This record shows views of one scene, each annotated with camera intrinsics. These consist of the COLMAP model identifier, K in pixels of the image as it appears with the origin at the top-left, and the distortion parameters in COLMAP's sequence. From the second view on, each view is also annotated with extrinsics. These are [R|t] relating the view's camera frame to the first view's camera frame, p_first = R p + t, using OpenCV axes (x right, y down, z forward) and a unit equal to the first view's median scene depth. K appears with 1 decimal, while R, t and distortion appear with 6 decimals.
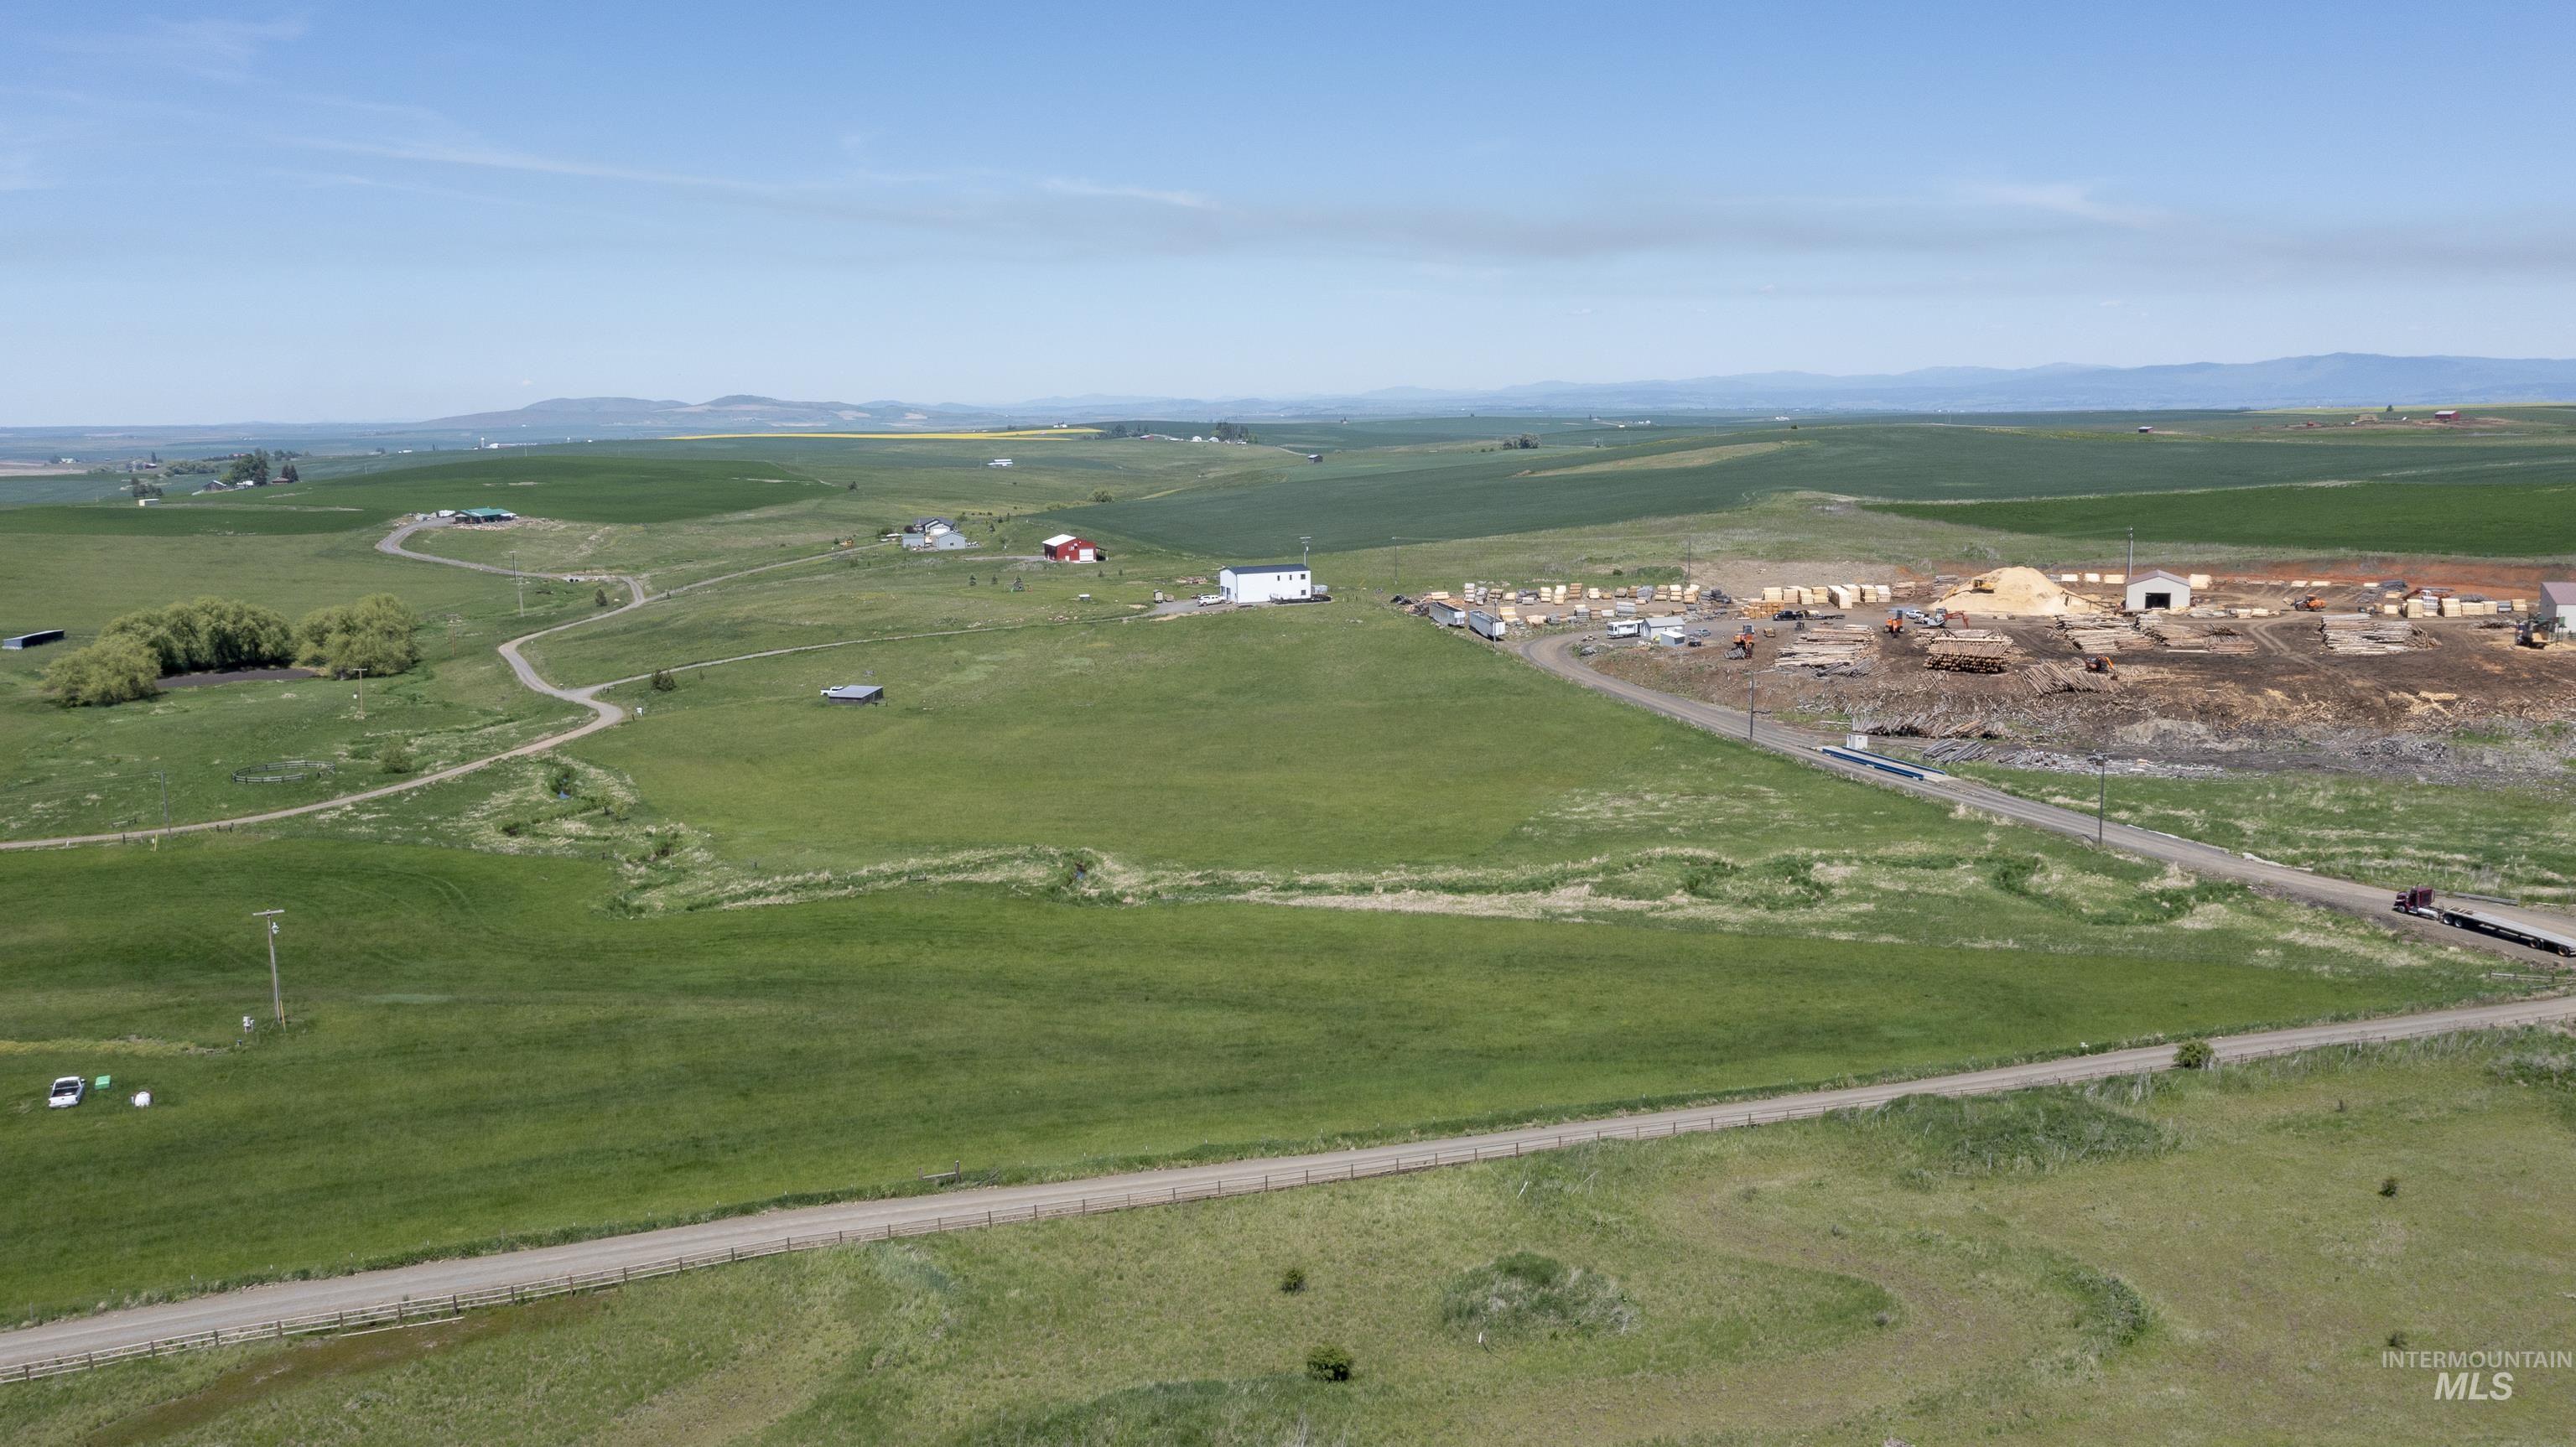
lens RADIAL K [[2035.3, 0, 1278.2], [0, 2035.3, 721.6], [0, 0, 1]] dist [-0.022133, 0.012488]
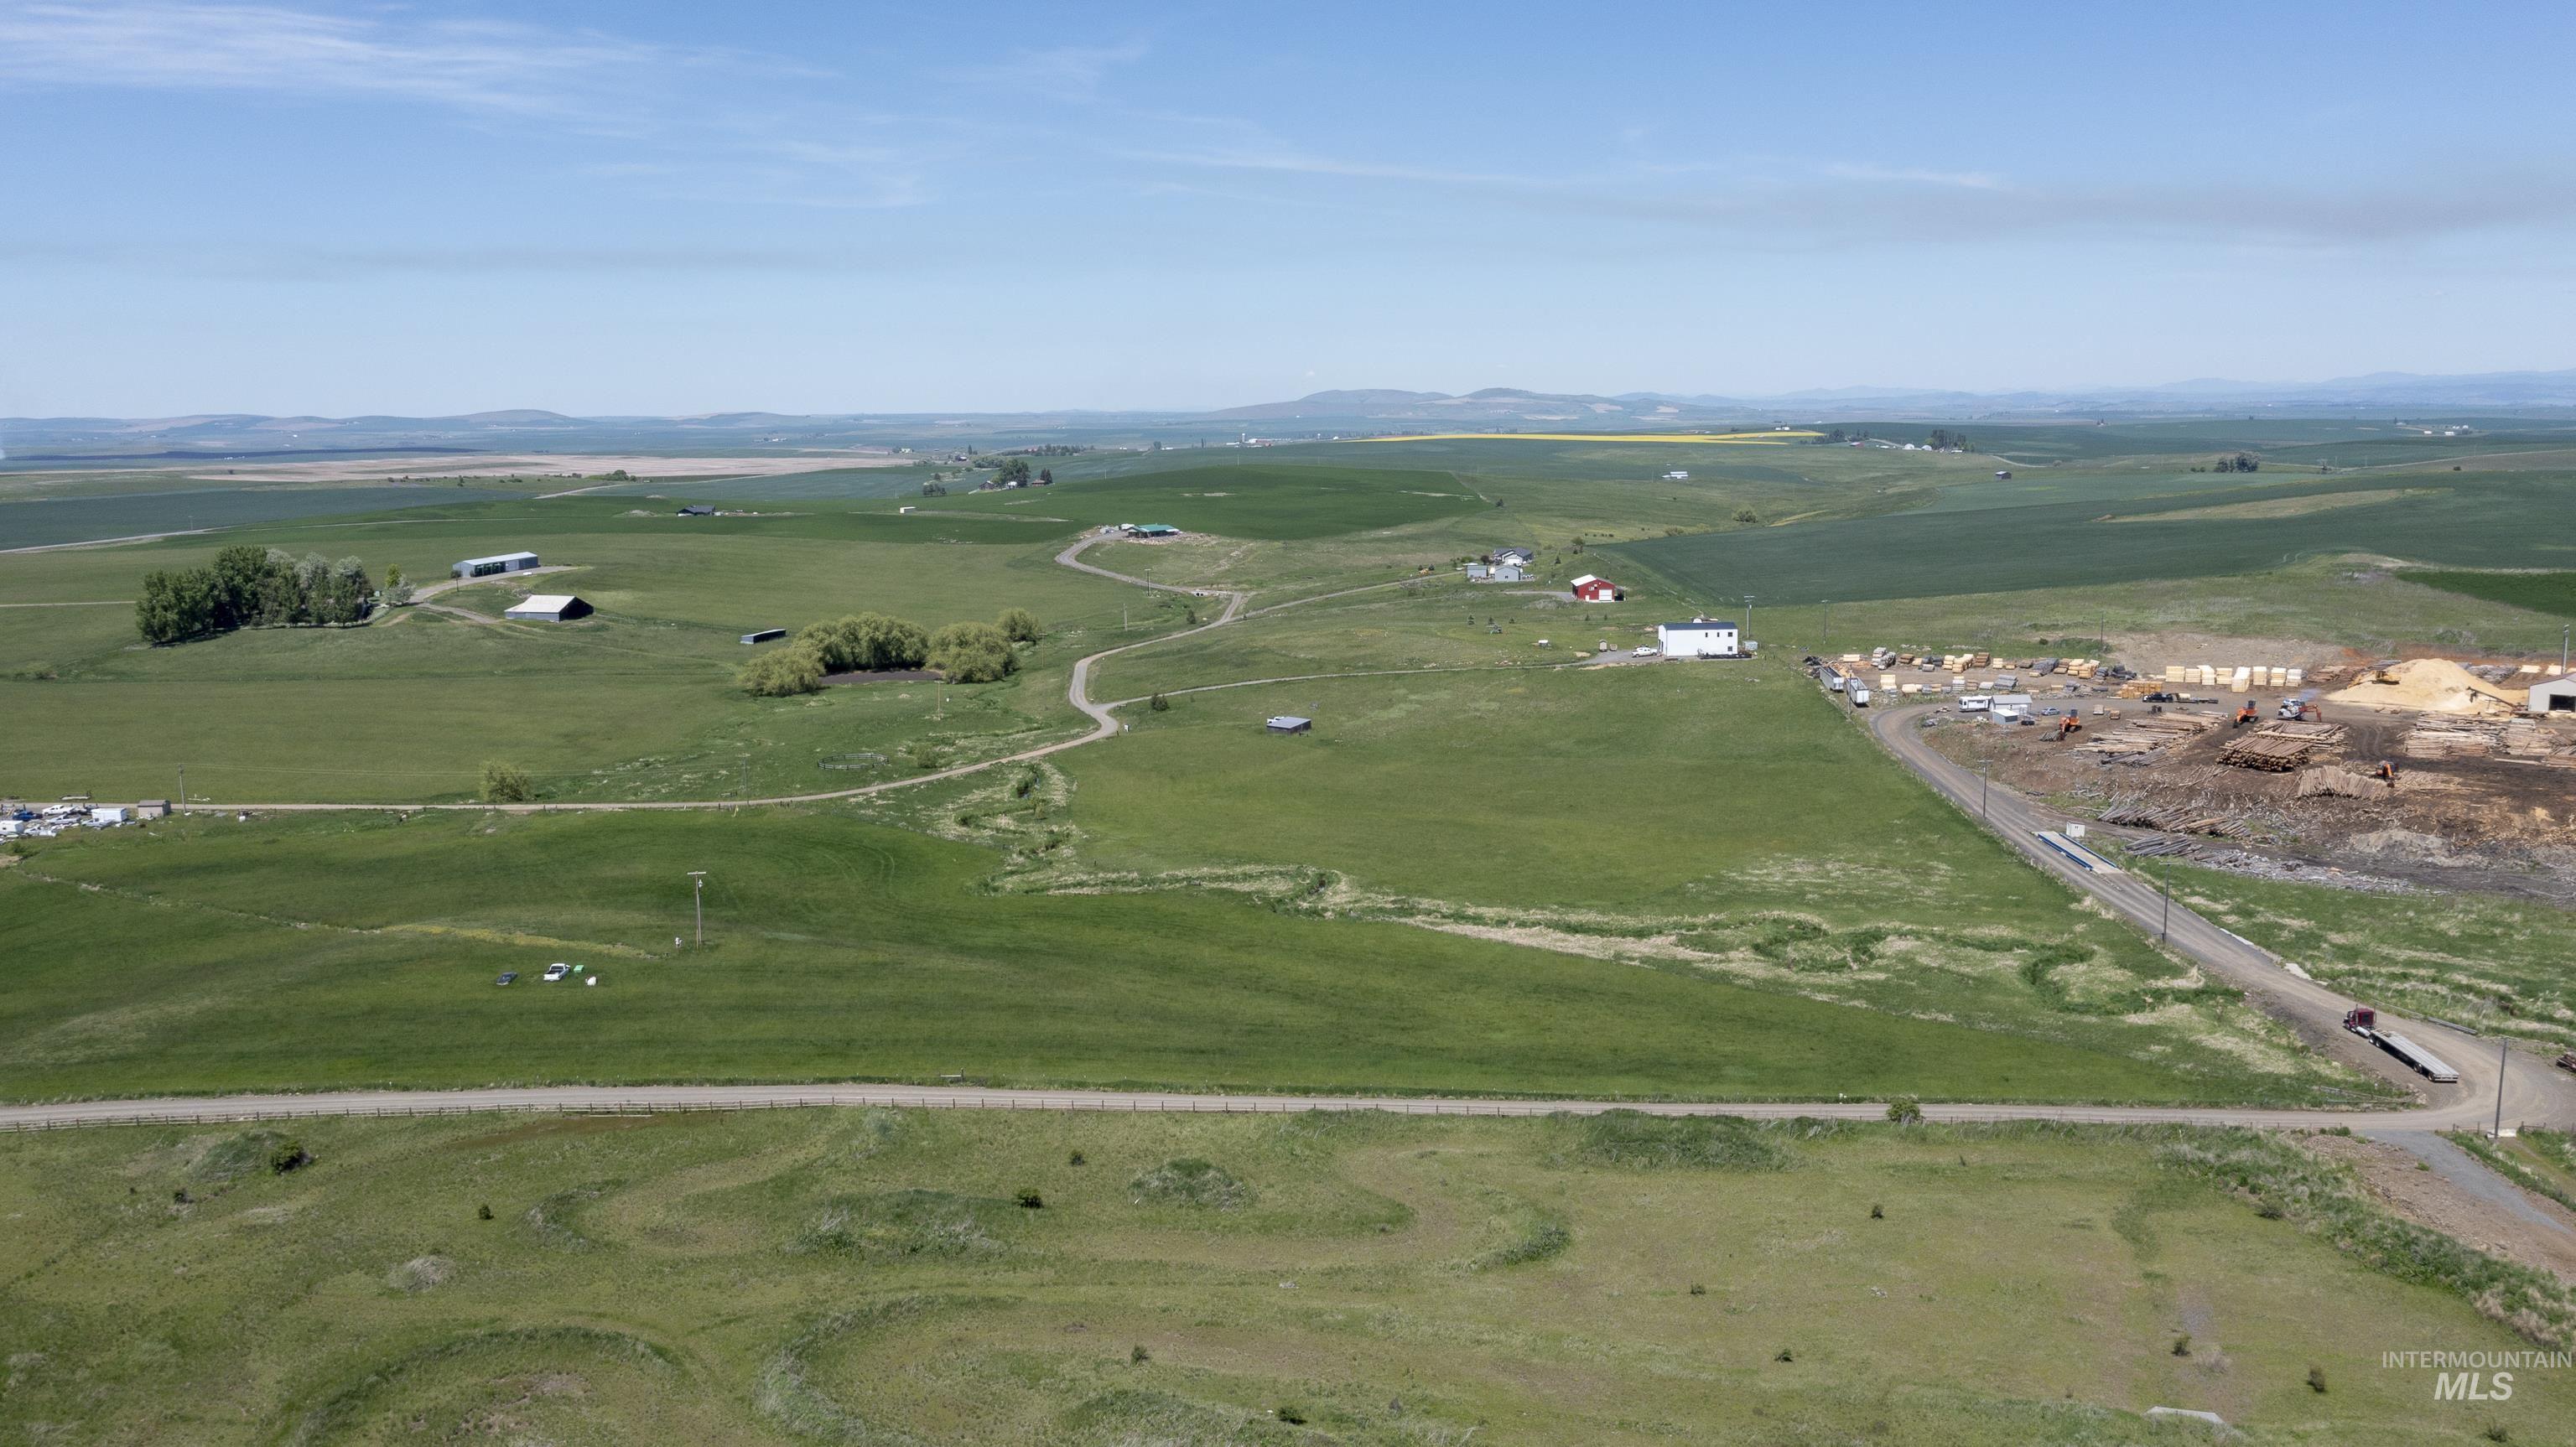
lens RADIAL K [[2035.3, 0, 1279.2], [0, 2035.3, 709.5], [0, 0, 1]] dist [-0.022133, 0.012488]
pose [[0.933977, 0.055947, -0.352927, 0.177620], [-0.056403, 0.998368, 0.009002, -0.027072], [0.352854, 0.011498, 0.935608, -0.118235]]
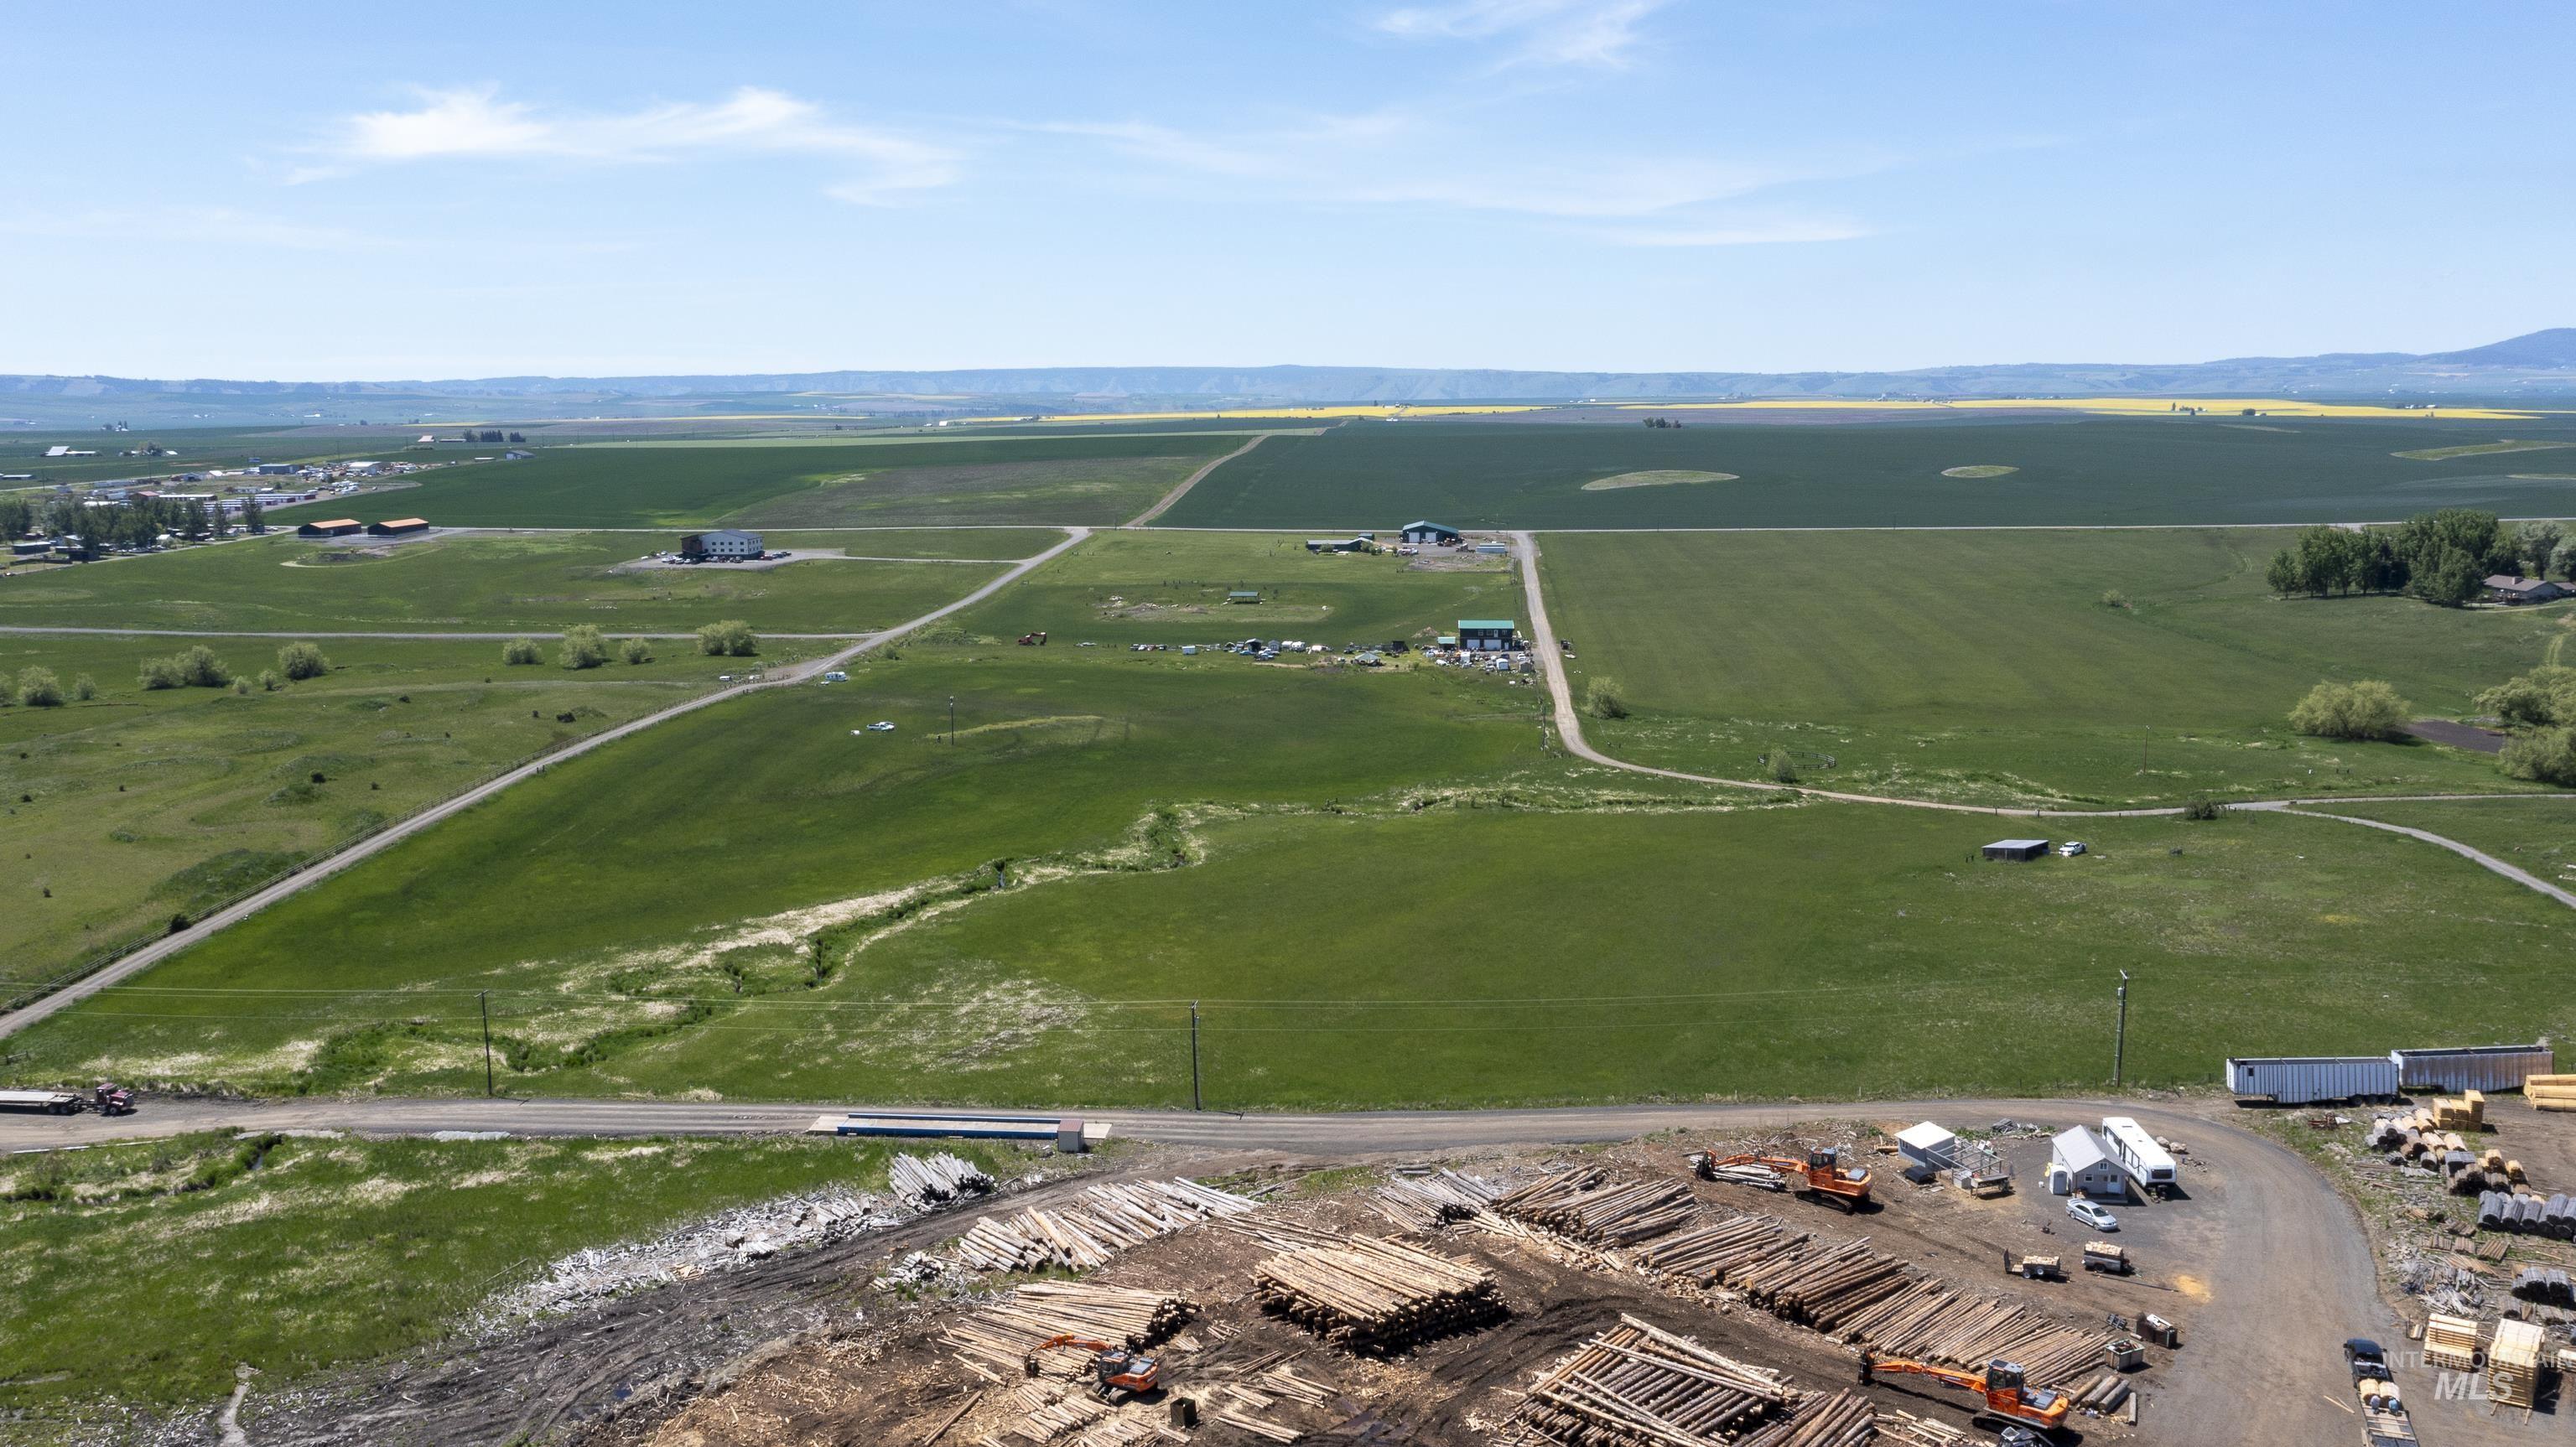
lens RADIAL K [[2035.3, 0, 1276.0], [0, 2035.3, 742.4], [0, 0, 1]] dist [-0.022133, 0.012488]
pose [[-0.432926, 0.175994, -0.884082, 0.532242], [-0.124533, 0.959674, 0.252025, -0.185031], [0.892786, 0.219206, -0.393551, 0.855241]]
